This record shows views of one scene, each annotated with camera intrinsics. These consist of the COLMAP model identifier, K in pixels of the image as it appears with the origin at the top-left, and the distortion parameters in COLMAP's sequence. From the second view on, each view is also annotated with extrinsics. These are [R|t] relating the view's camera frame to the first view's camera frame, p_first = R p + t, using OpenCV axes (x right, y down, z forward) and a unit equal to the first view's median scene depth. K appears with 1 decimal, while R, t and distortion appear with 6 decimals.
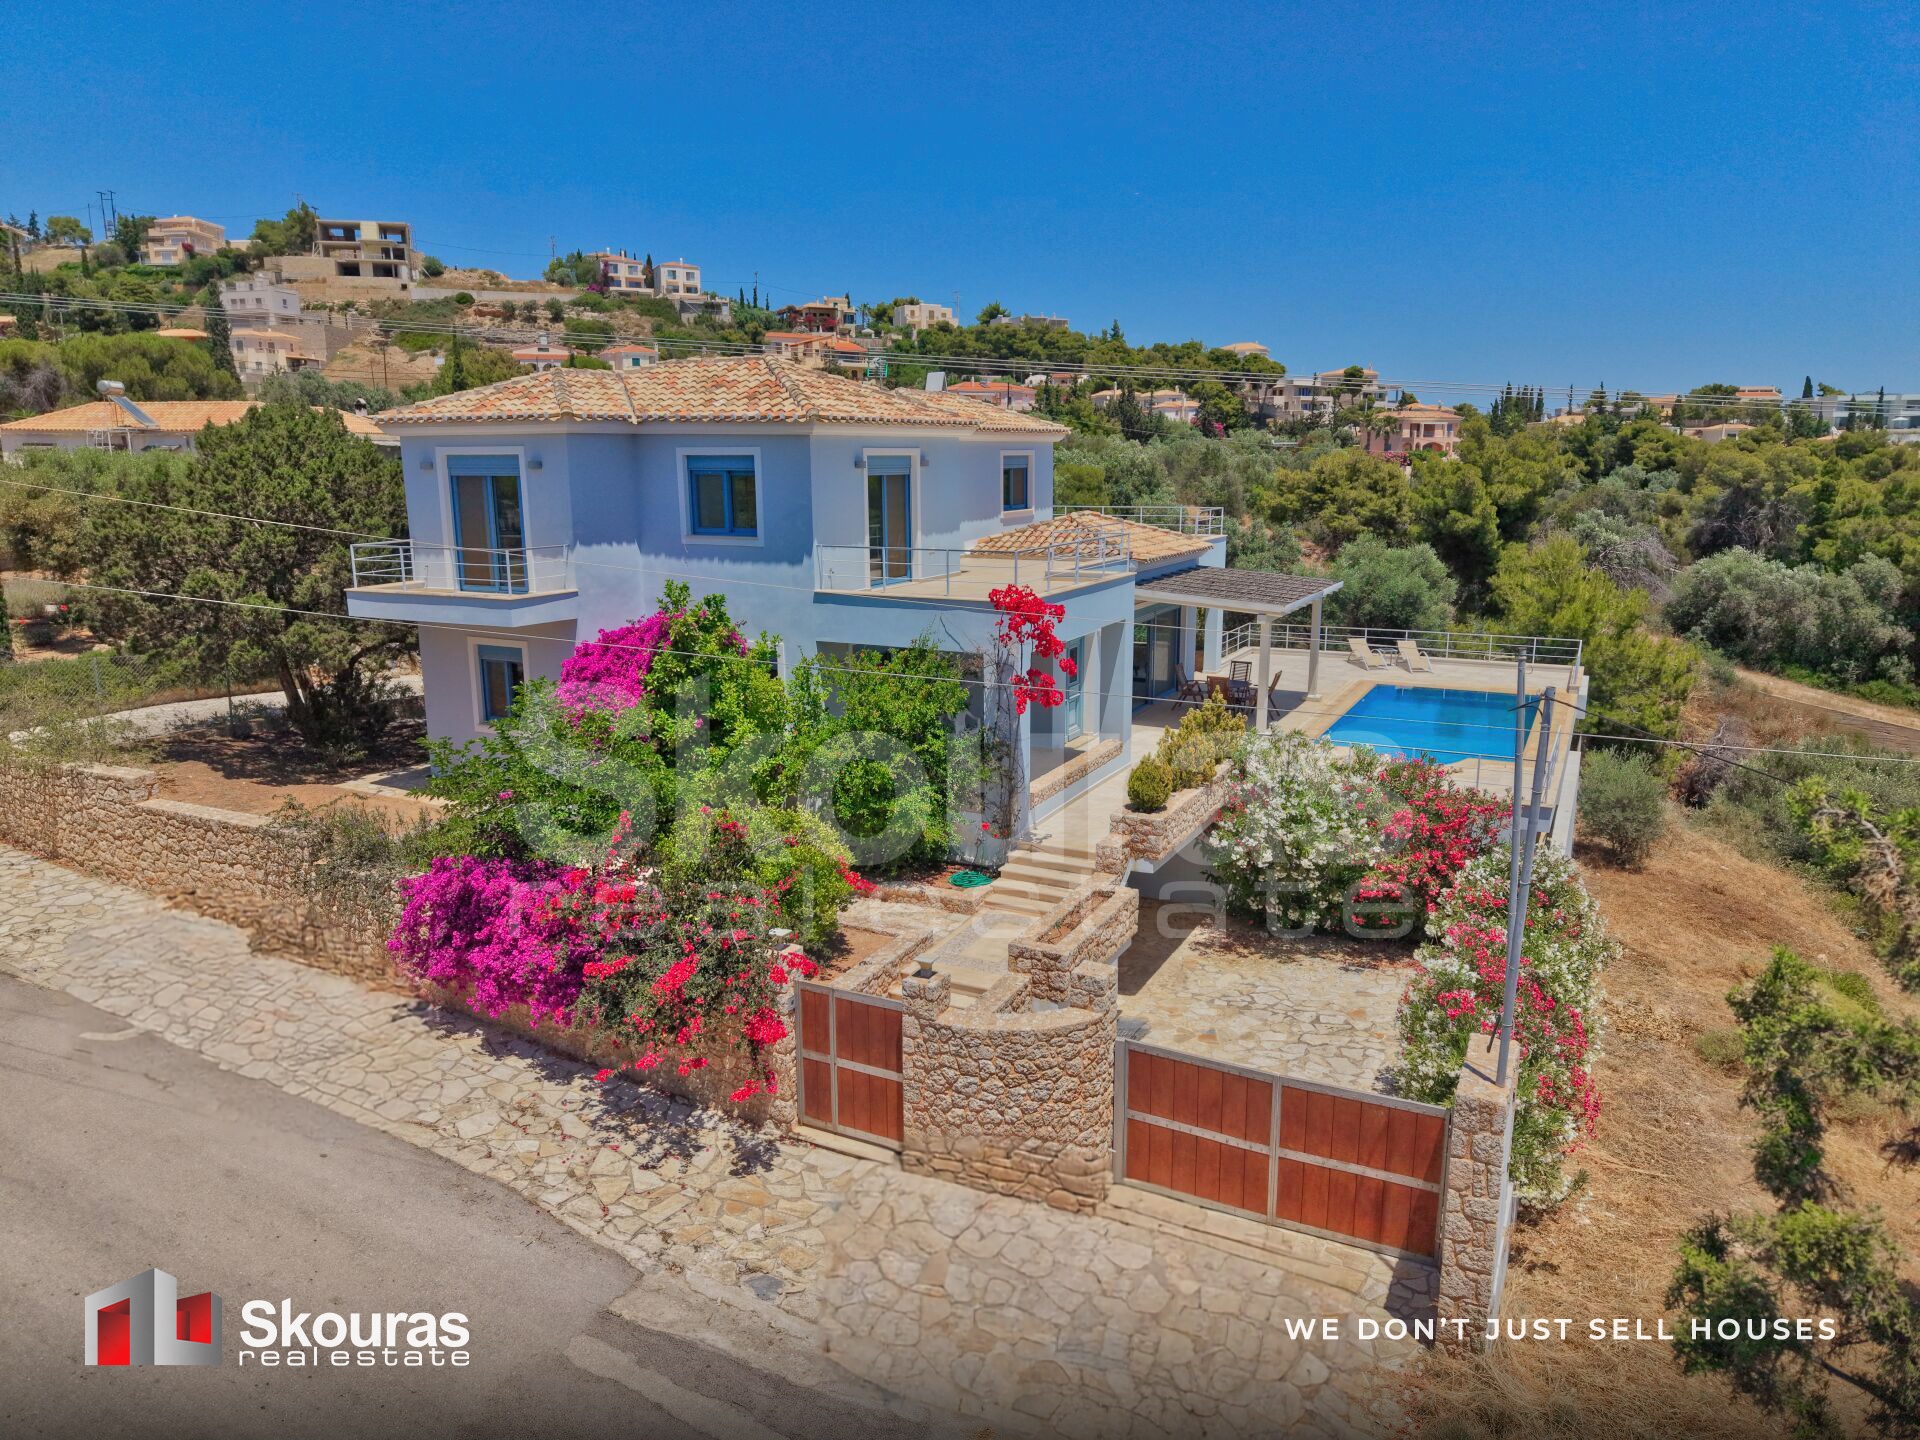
lens RADIAL K [[1283.3, 0, 954.5], [0, 1283.3, 713.5], [0, 0, 1]] dist [-0.001189, -0.001038]
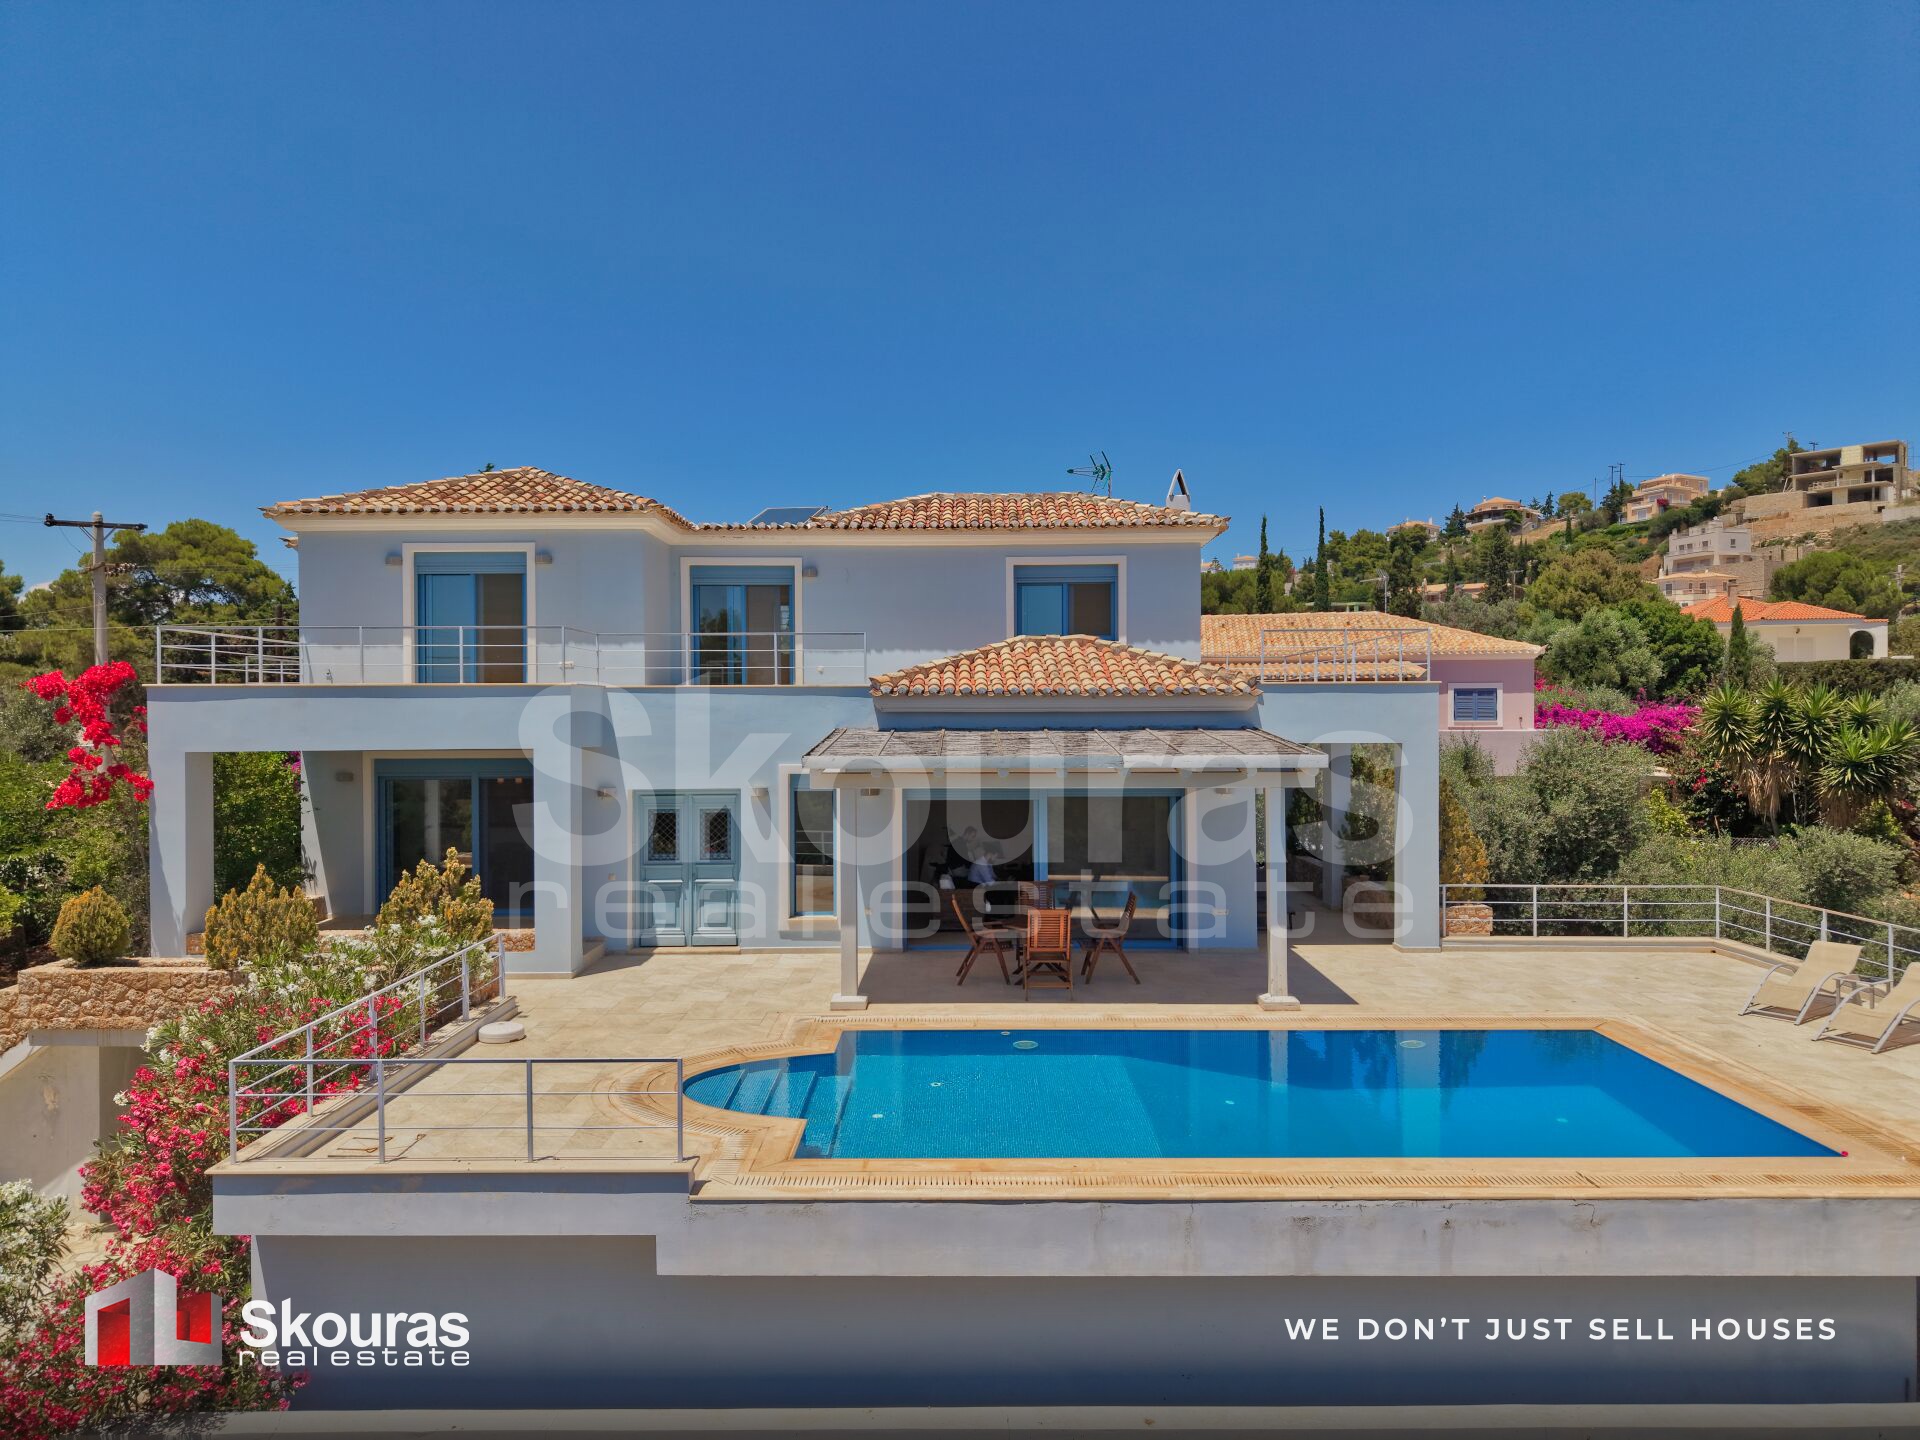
lens RADIAL K [[1276.8, 0, 957.2], [0, 1276.8, 706.7], [0, 0, 1]] dist [0.064859, -0.082412]
pose [[0.451013, -0.006501, -0.892494, 0.076783], [-0.172870, 0.980401, -0.094499, -0.006212], [0.875616, 0.196905, 0.441050, 0.080290]]
